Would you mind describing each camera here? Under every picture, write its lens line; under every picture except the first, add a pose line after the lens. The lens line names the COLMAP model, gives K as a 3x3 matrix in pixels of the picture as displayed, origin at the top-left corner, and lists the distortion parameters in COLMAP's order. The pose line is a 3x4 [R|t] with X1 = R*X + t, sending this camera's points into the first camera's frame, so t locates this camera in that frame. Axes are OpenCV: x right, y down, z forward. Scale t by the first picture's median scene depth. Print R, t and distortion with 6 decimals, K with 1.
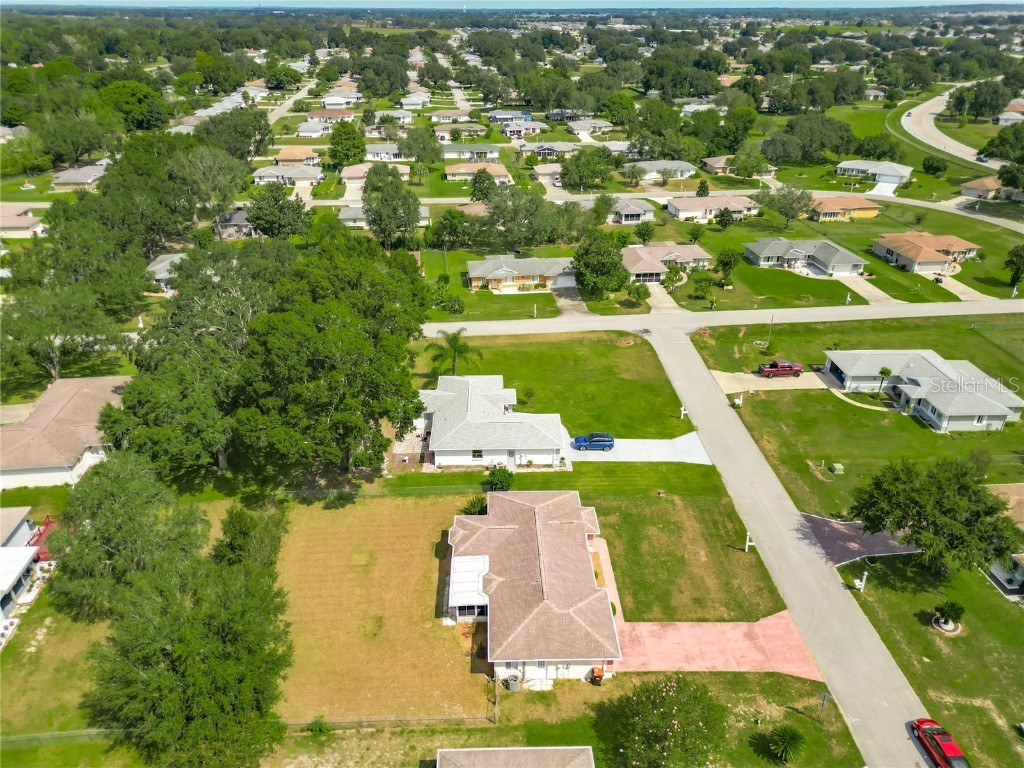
lens RADIAL K [[706.1, 0, 512.0], [0, 706.1, 384.0], [0, 0, 1]] dist [0.071079, -0.086582]
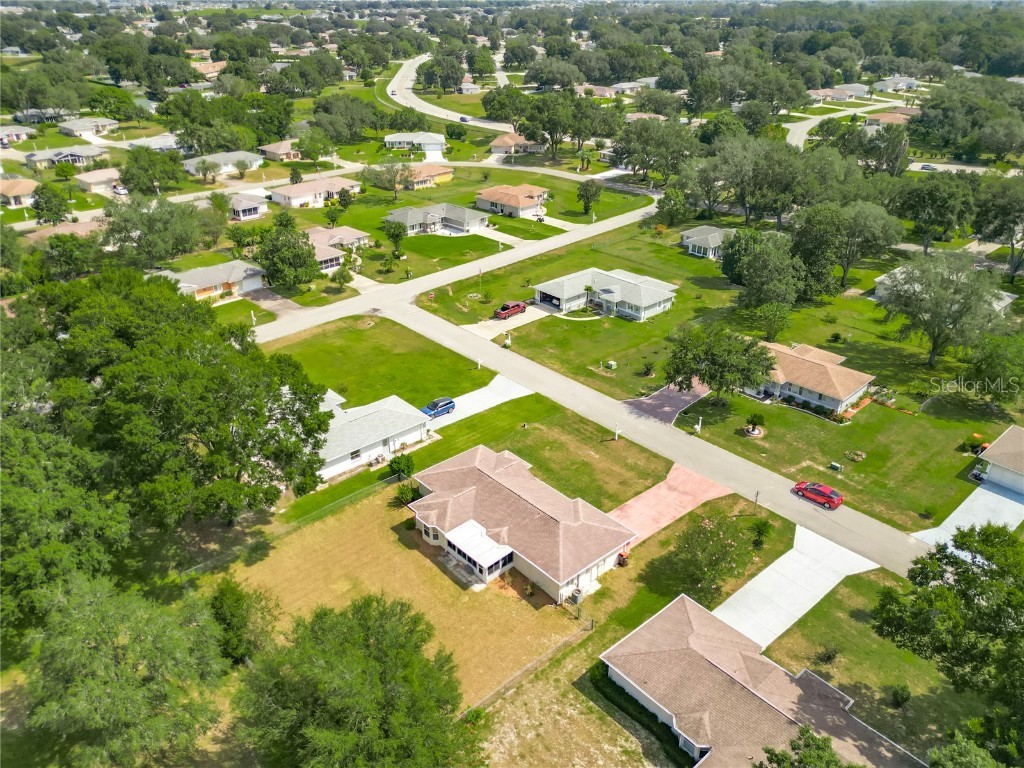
lens RADIAL K [[720.5, 0, 508.5], [0, 720.5, 405.3], [0, 0, 1]] dist [0.058918, -0.056972]
pose [[0.766588, -0.311284, 0.561645, -0.267978], [0.292918, 0.947861, 0.125536, -0.017182], [-0.571438, 0.068282, 0.817799, 0.046144]]
